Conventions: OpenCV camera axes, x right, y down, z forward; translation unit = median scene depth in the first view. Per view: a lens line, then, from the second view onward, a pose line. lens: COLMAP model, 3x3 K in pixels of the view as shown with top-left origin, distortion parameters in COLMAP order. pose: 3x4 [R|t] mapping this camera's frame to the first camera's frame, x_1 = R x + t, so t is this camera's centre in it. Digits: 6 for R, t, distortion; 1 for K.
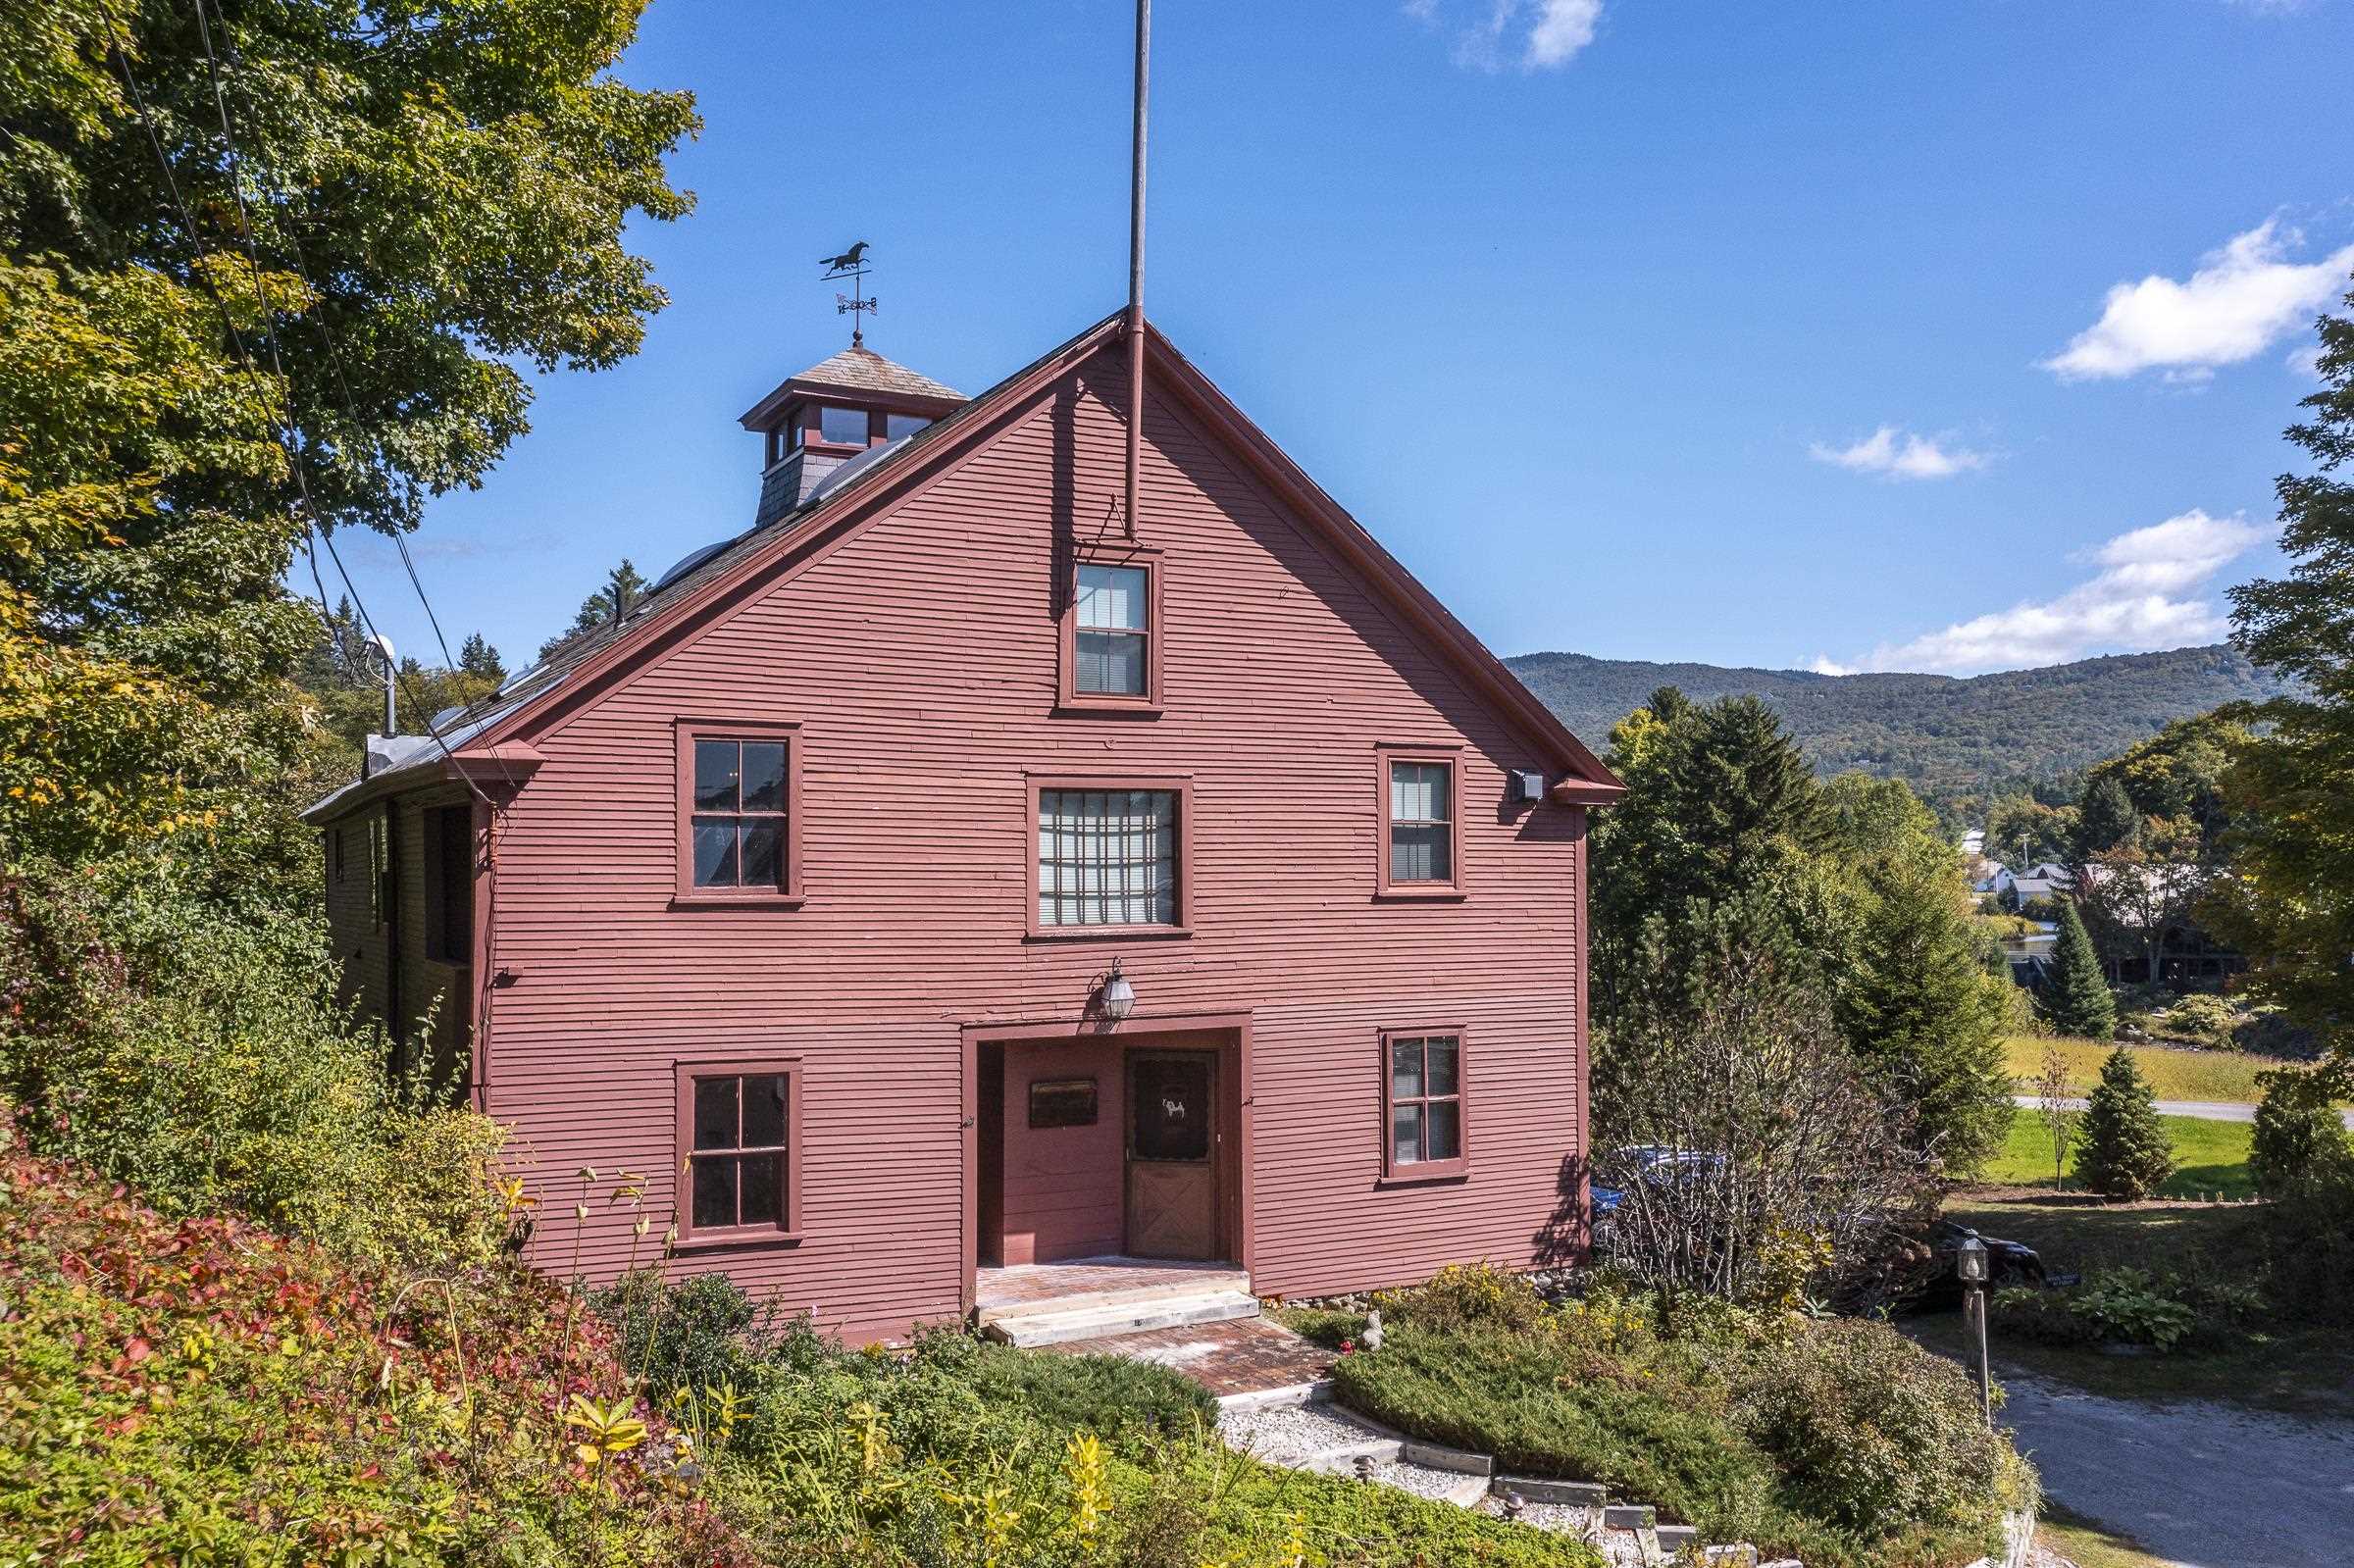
lens RADIAL K [[1893.7, 0, 1181.5], [0, 1893.7, 793.6], [0, 0, 1]] dist [0.010012, 0.000673]
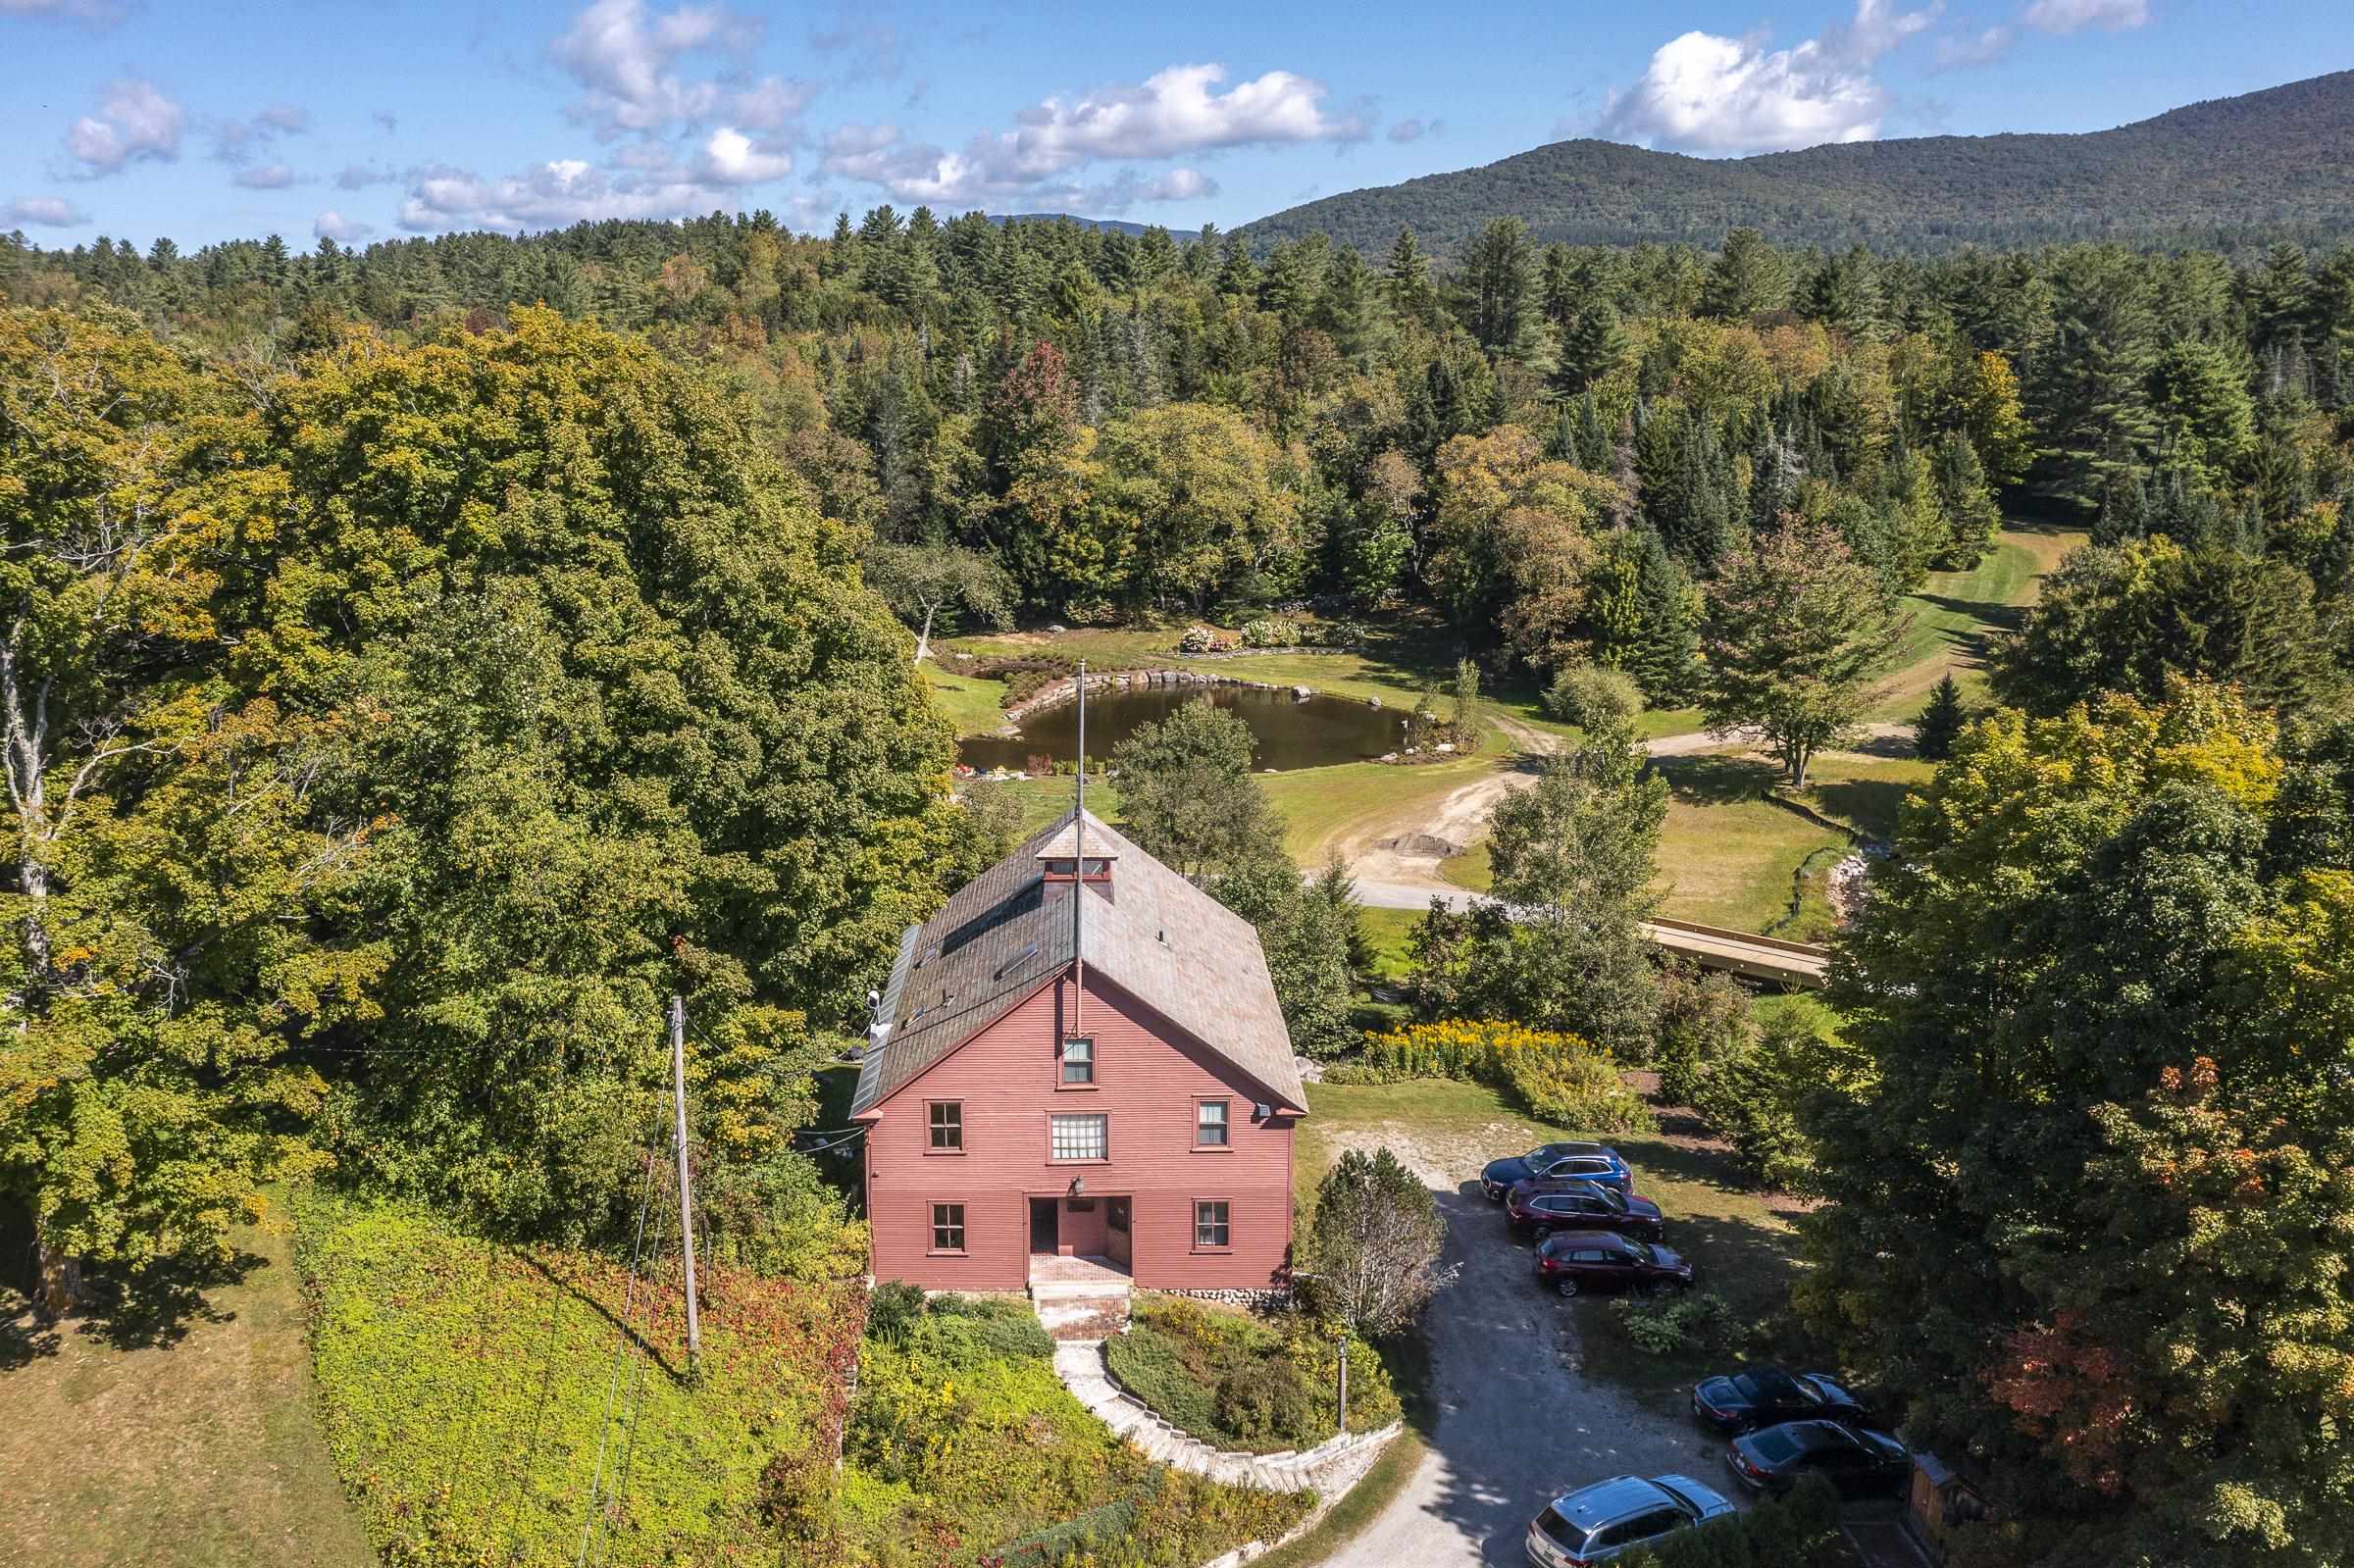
lens RADIAL K [[1893.7, 0, 1176.8], [0, 1893.7, 780.7], [0, 0, 1]] dist [0.010012, 0.000673]
pose [[0.896450, 0.104877, -0.430557, 1.209913], [0.020587, 0.960686, 0.276872, -1.212952], [0.442667, -0.257066, 0.859048, -1.161765]]
